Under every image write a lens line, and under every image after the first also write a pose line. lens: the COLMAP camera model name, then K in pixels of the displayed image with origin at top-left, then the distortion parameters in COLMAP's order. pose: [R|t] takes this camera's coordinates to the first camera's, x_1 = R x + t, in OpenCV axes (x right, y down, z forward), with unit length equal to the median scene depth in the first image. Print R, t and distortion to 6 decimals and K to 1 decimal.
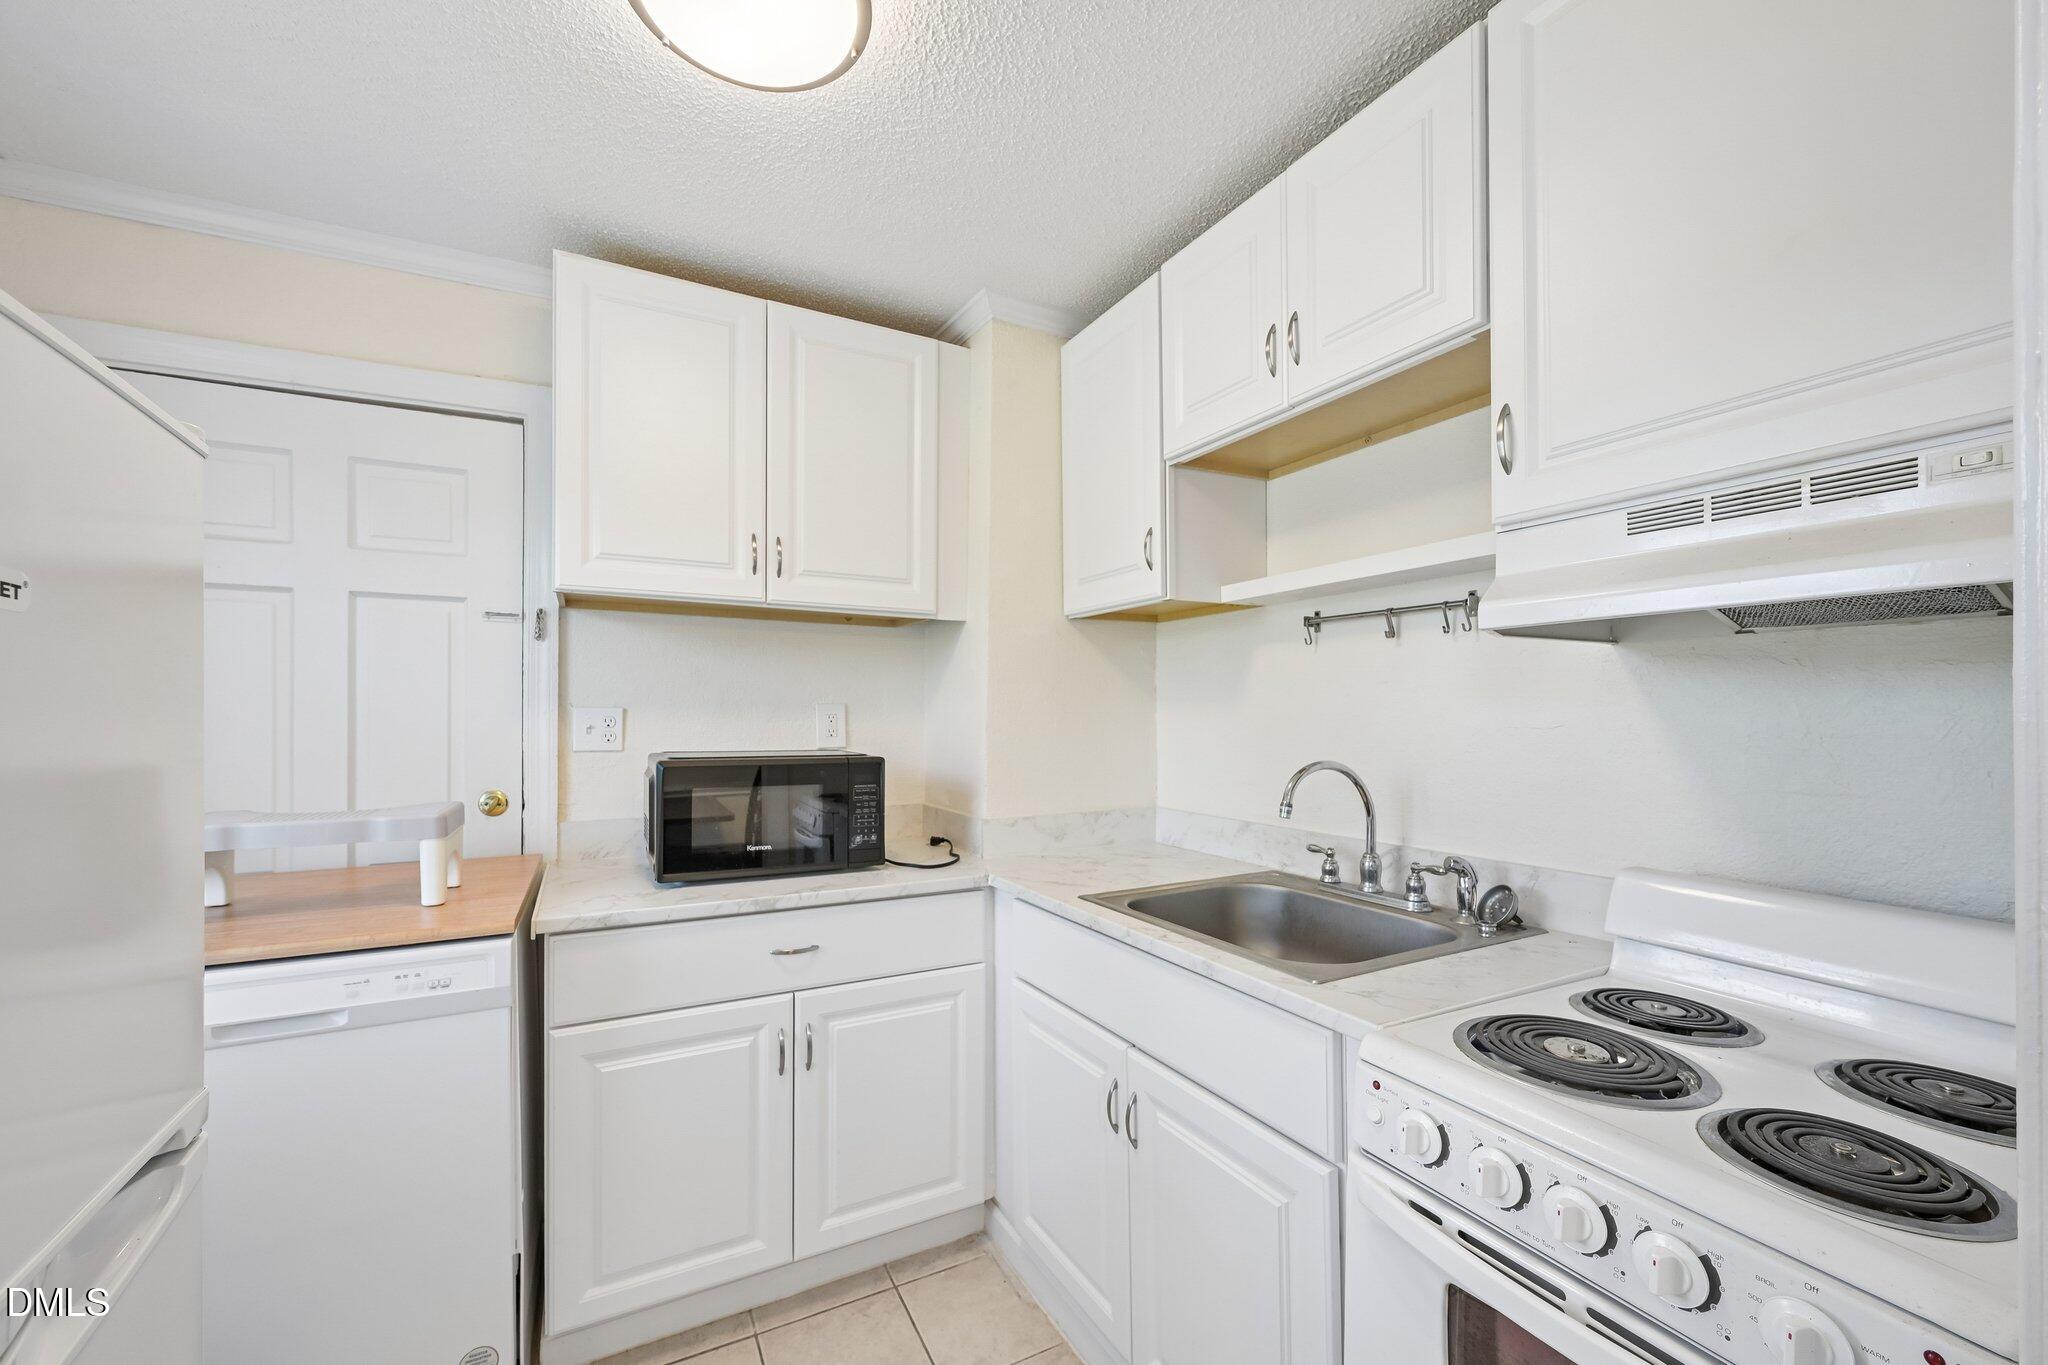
lens RADIAL K [[798.6, 0, 1022.8], [0, 798.6, 695.5], [0, 0, 1]] dist [0.000339, 0.000216]
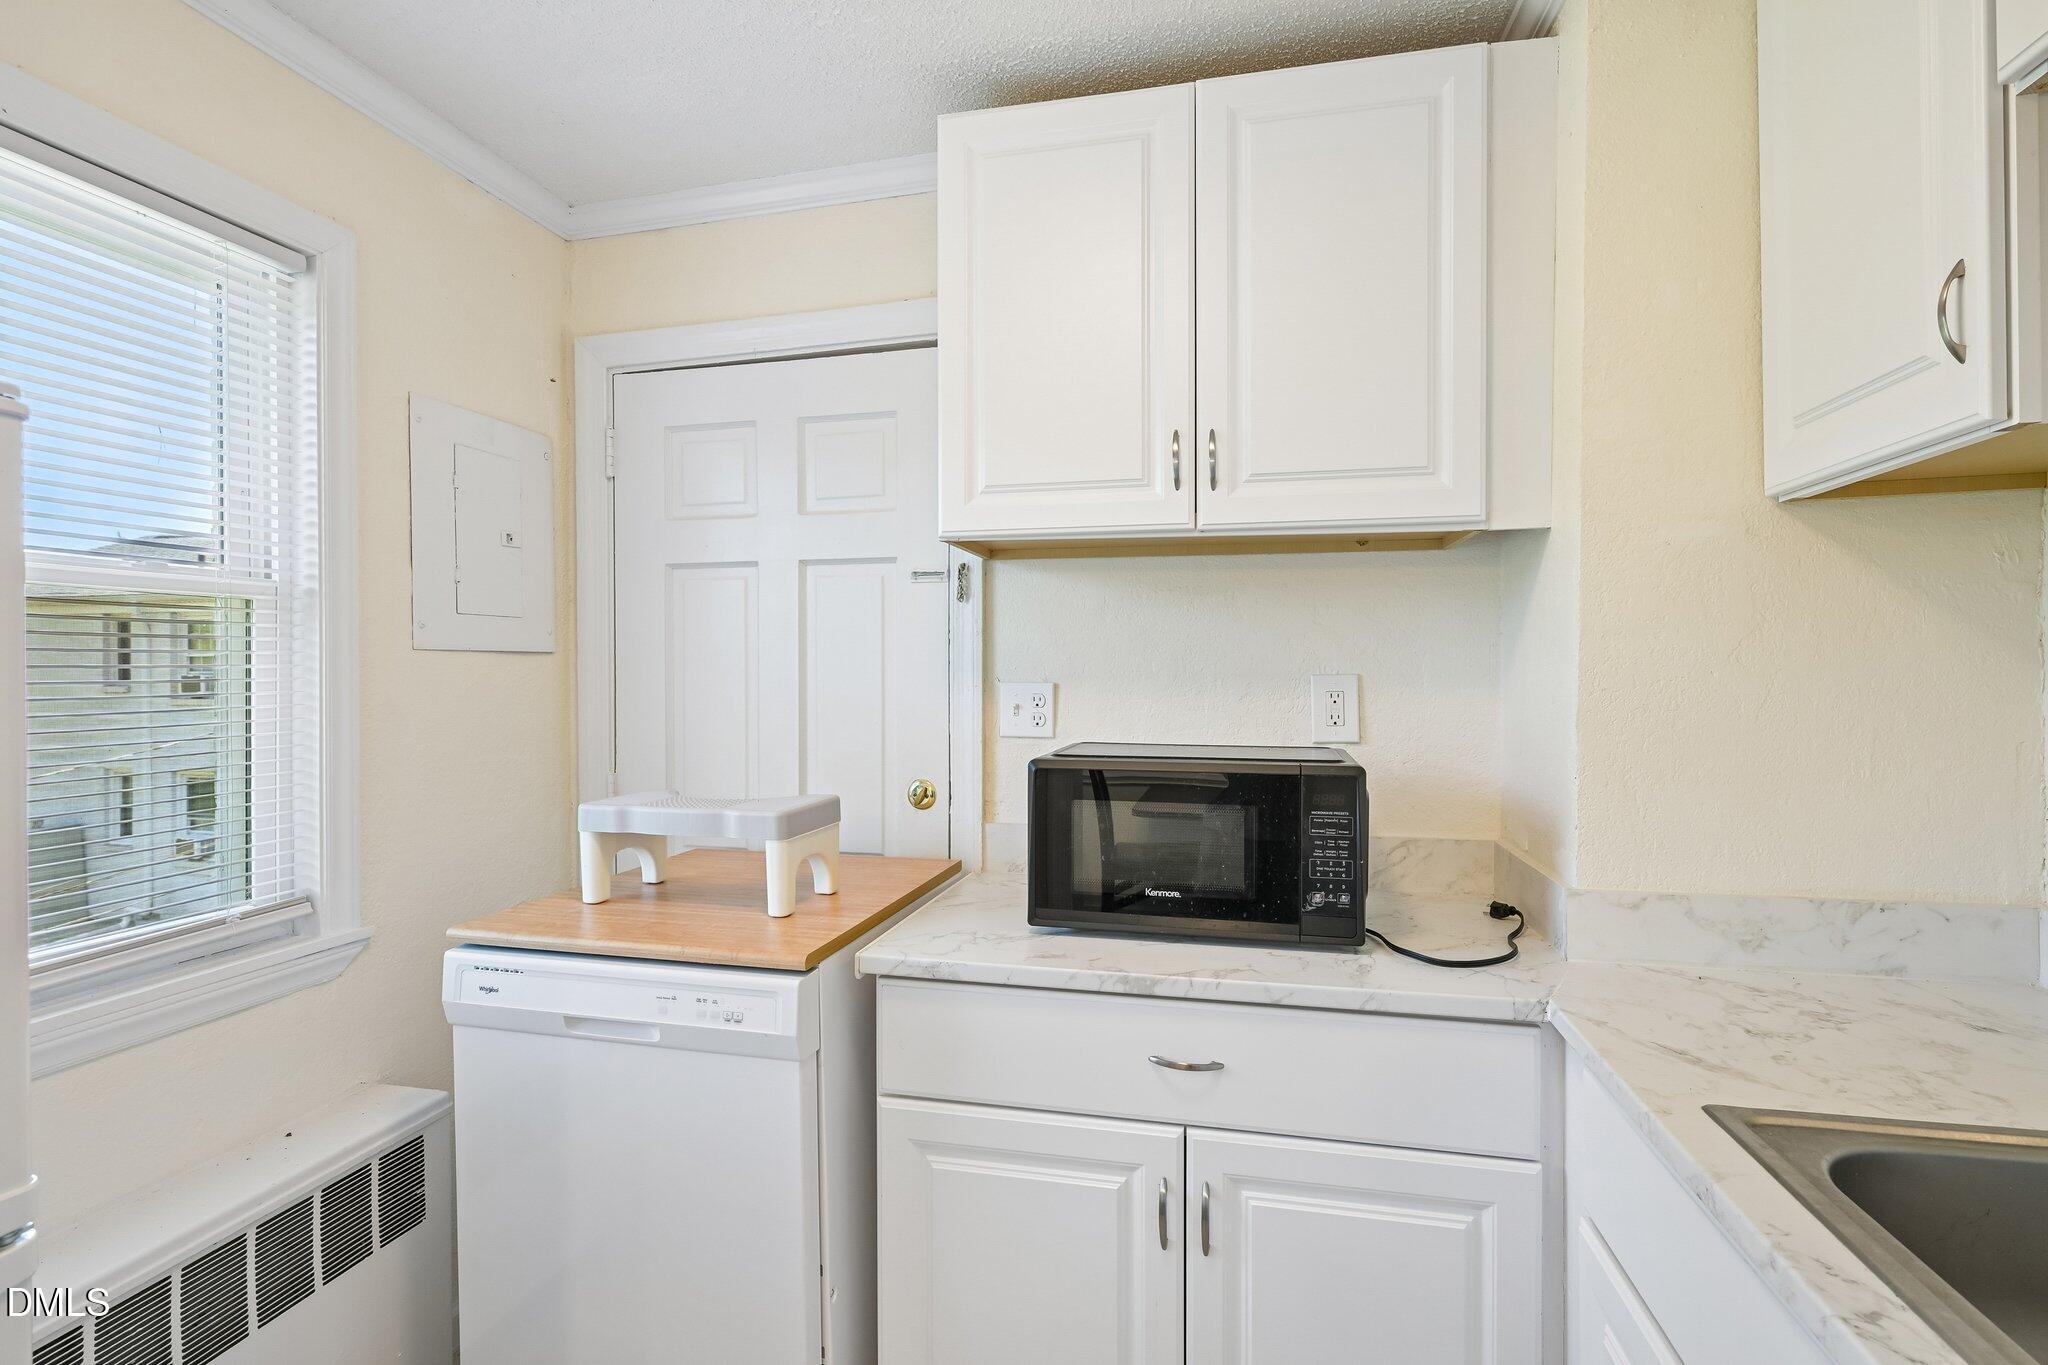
lens RADIAL K [[998.5, 0, 1034.0], [0, 998.5, 668.8], [0, 0, 1]] dist [-0.003550, -0.000946]
pose [[0.753083, -0.005993, -0.657898, 0.140469], [0.016434, 0.999818, 0.009704, -0.008754], [0.657720, -0.018120, 0.753045, 0.286162]]
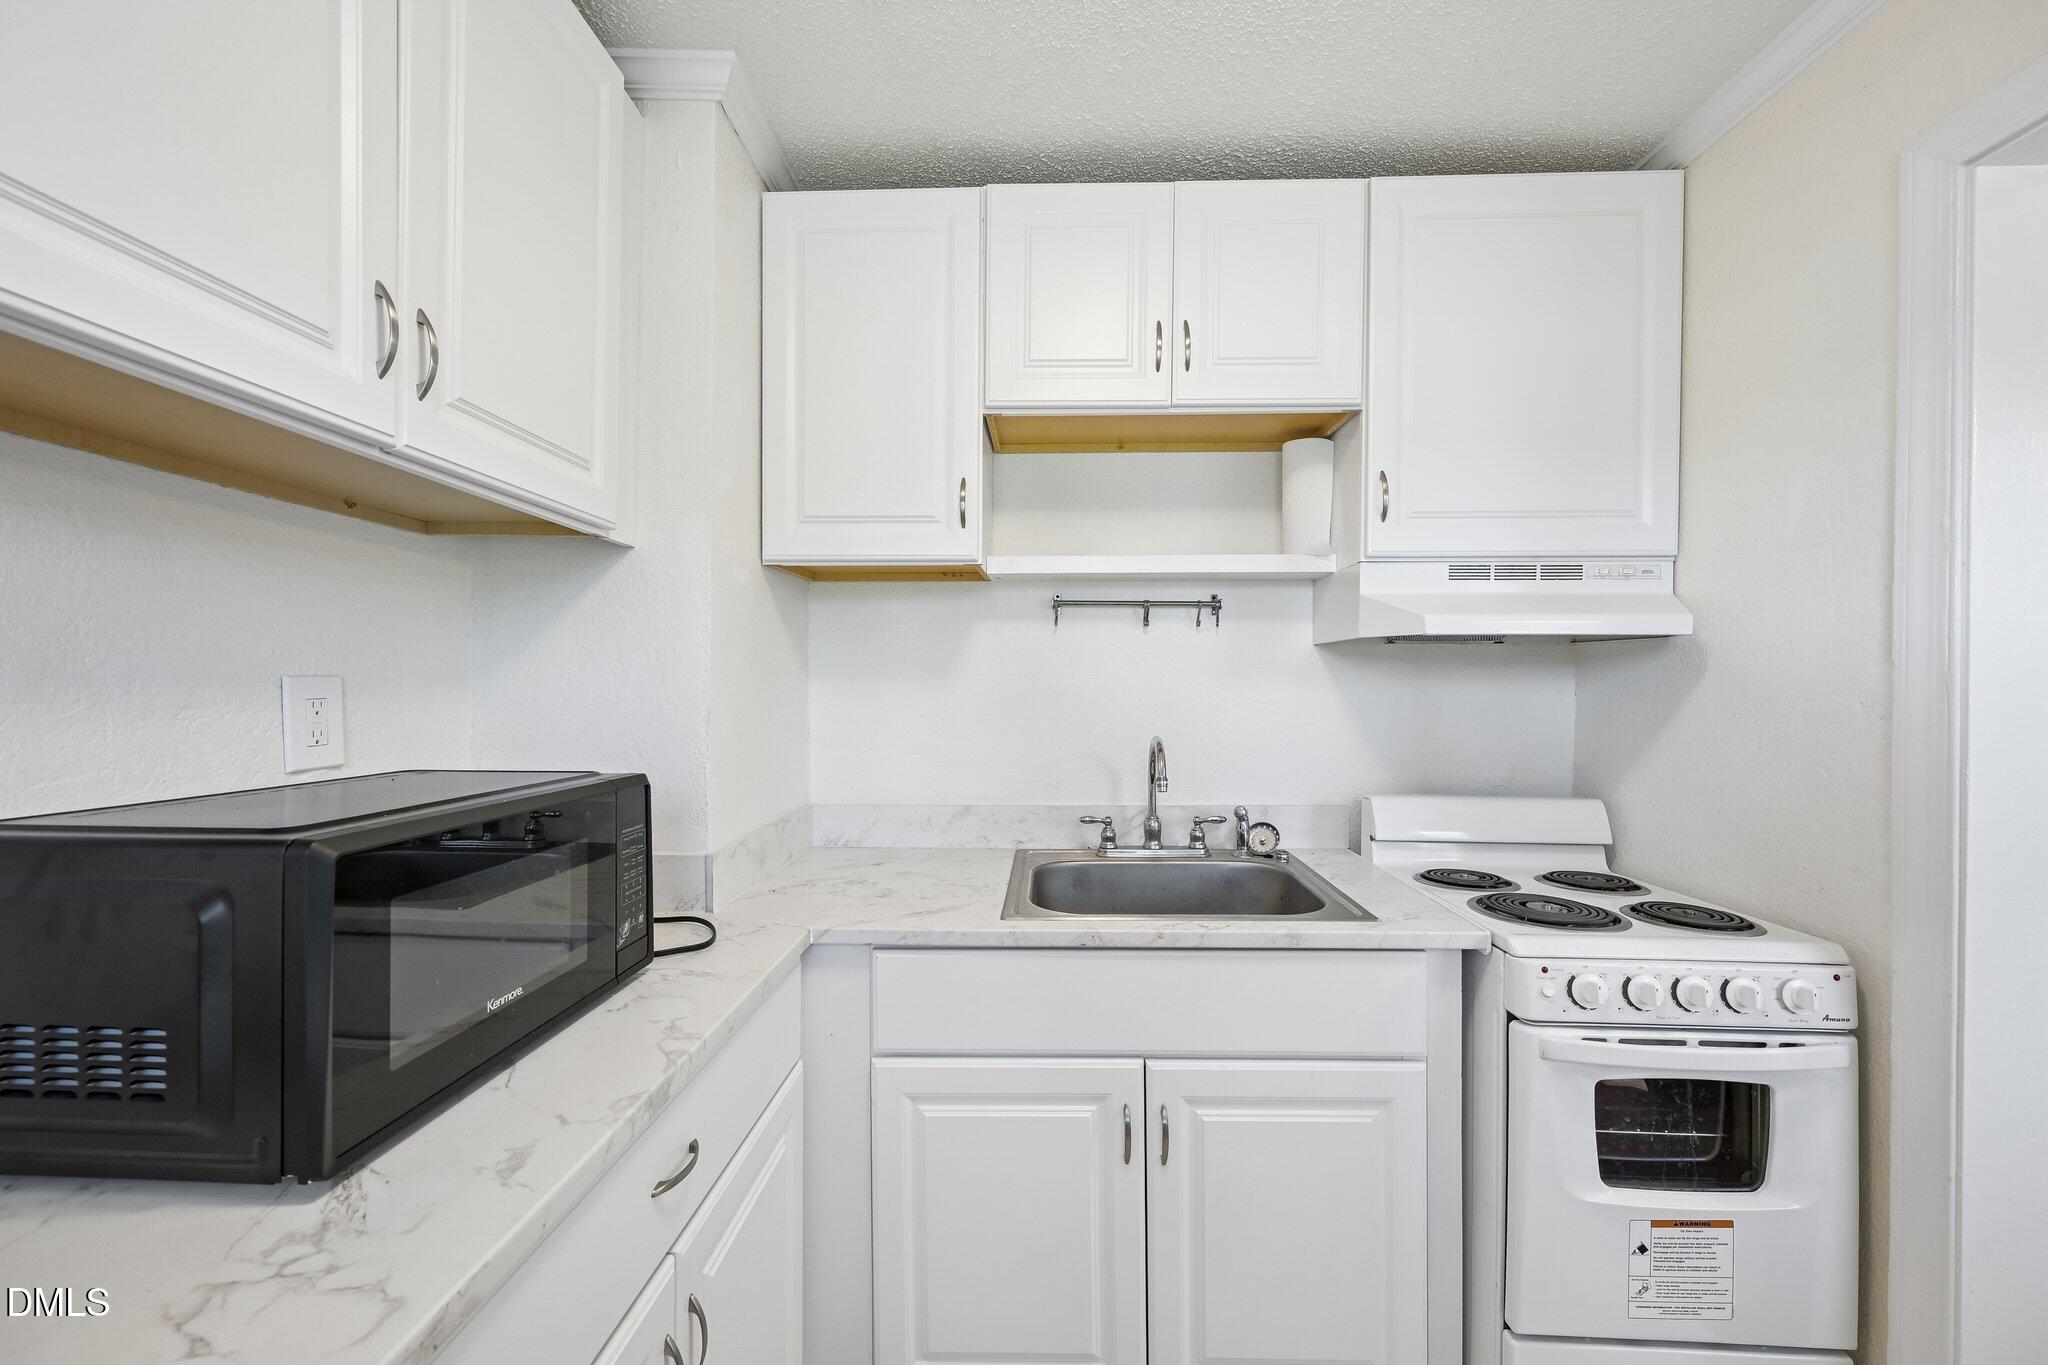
lens RADIAL K [[800.4, 0, 1024.0], [0, 800.4, 682.5], [0, 0, 1]] dist [0.002679, 0.000539]
pose [[0.511351, 0.001562, 0.859370, -0.555662], [-0.020778, 0.999728, 0.010547, 0.000116], [-0.859120, -0.023249, 0.511245, 0.501563]]
